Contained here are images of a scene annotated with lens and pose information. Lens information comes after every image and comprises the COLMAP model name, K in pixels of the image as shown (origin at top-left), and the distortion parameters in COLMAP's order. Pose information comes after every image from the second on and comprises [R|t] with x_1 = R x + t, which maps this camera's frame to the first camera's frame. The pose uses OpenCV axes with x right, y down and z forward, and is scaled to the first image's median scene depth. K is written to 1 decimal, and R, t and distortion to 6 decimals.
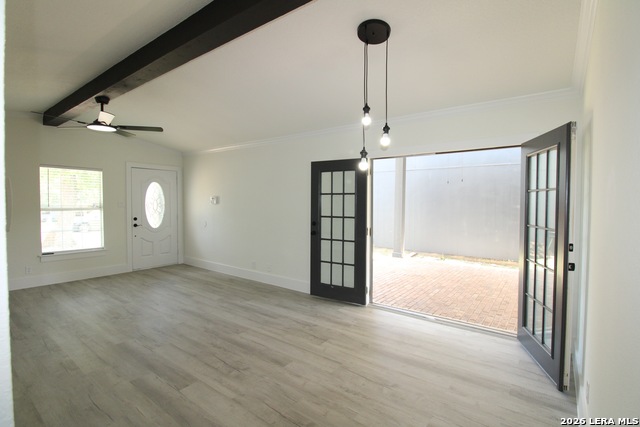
lens RADIAL K [[301.4, 0, 322.7], [0, 301.4, 211.1], [0, 0, 1]] dist [0.001855, -0.012803]
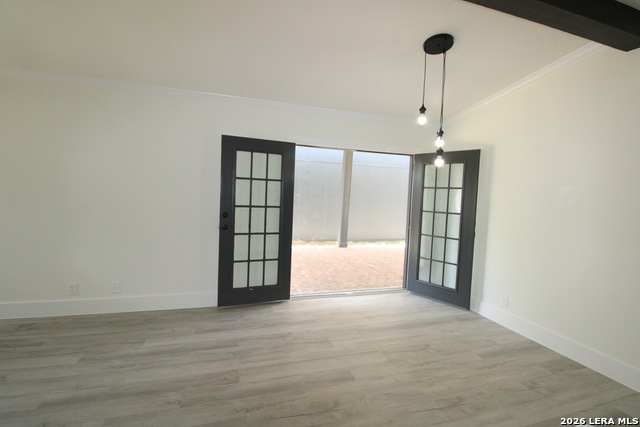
lens RADIAL K [[301.4, 0, 322.7], [0, 301.4, 211.1], [0, 0, 1]] dist [0.001855, -0.012803]
pose [[0.584126, -0.022656, 0.811347, -0.622616], [-0.014020, 0.999180, 0.037995, -0.003009], [-0.811542, -0.033569, 0.583329, 0.409710]]
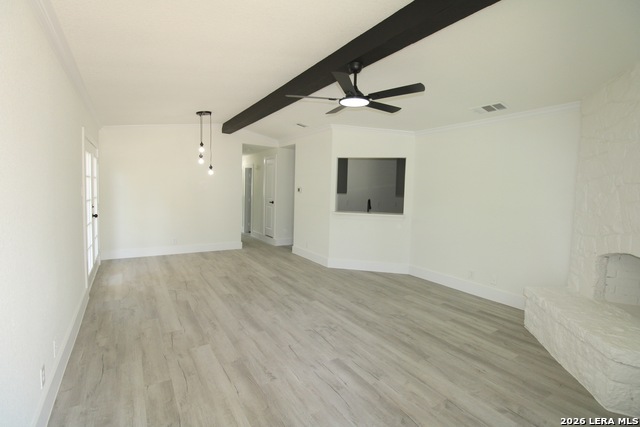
lens RADIAL K [[301.4, 0, 322.7], [0, 301.4, 211.1], [0, 0, 1]] dist [0.001855, -0.012803]
pose [[-0.935280, -0.059129, 0.348934, -0.932981], [-0.025166, 0.994560, 0.101081, -0.065156], [-0.353013, 0.085758, -0.931680, 1.765824]]
